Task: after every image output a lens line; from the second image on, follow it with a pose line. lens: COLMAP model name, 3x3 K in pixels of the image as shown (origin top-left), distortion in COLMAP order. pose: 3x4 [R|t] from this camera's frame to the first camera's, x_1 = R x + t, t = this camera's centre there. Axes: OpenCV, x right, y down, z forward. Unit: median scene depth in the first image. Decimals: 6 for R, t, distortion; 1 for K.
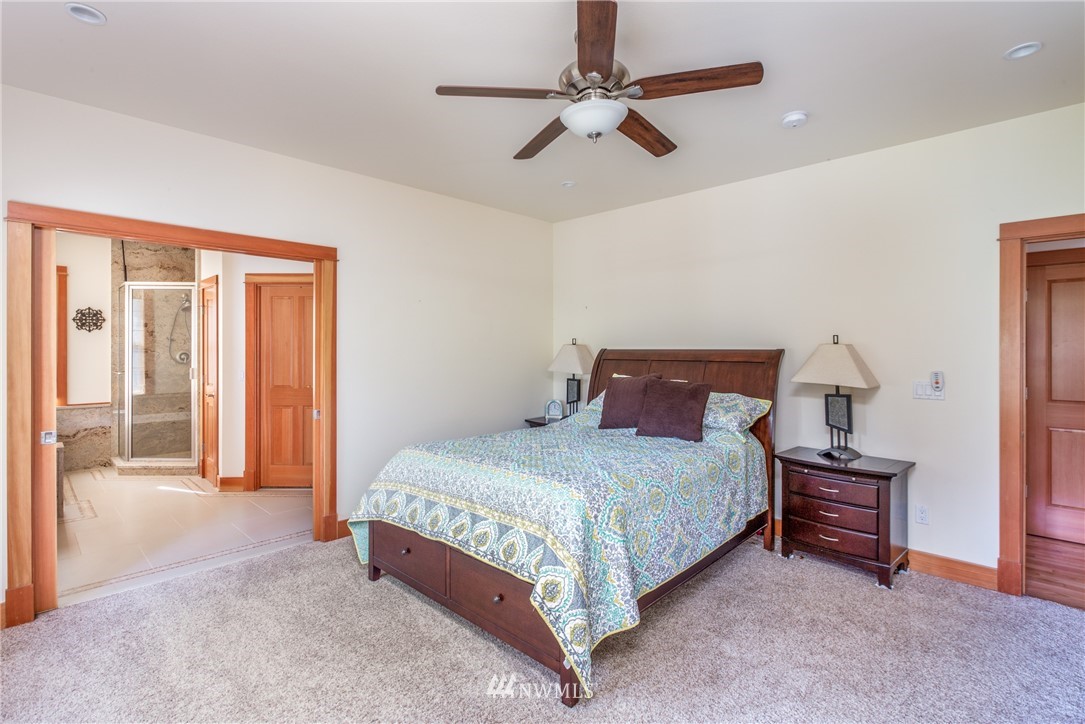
lens RADIAL K [[518.8, 0, 538.1], [0, 518.8, 347.2], [0, 0, 1]] dist [-0.000686, 0.000061]
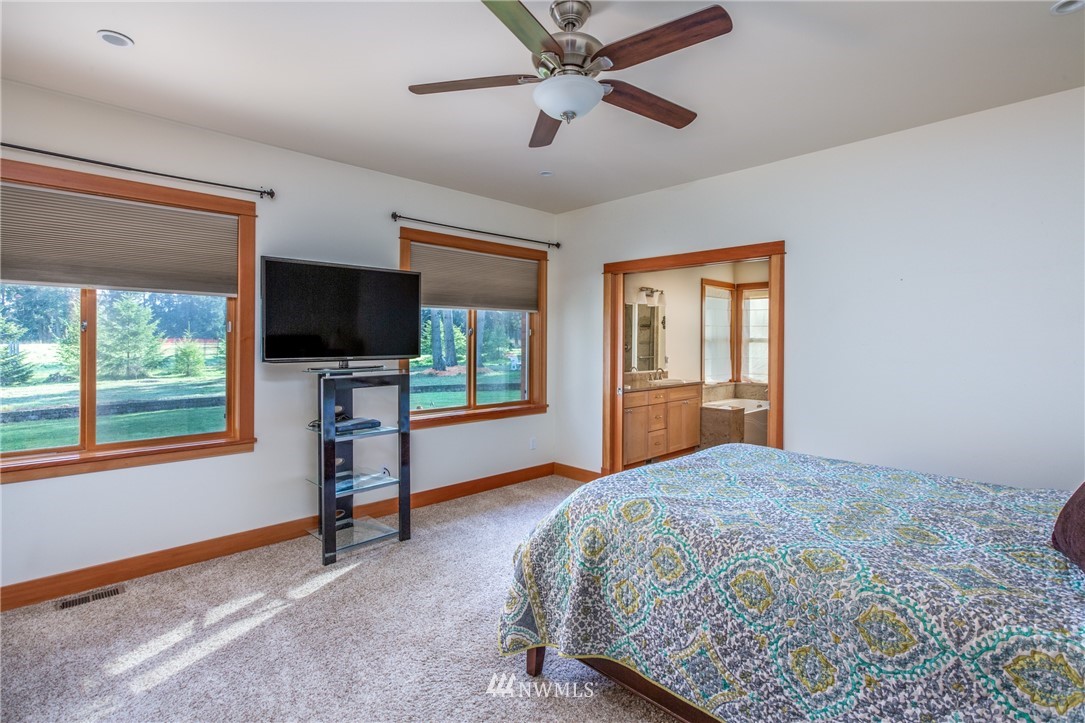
lens RADIAL K [[518.8, 0, 550.2], [0, 518.8, 340.2], [0, 0, 1]] dist [-0.000686, 0.000061]
pose [[-0.025229, 0.000815, -0.999681, 0.414325], [-0.005111, 0.999986, 0.000944, 0.000554], [0.999669, 0.005134, -0.025224, 0.389680]]
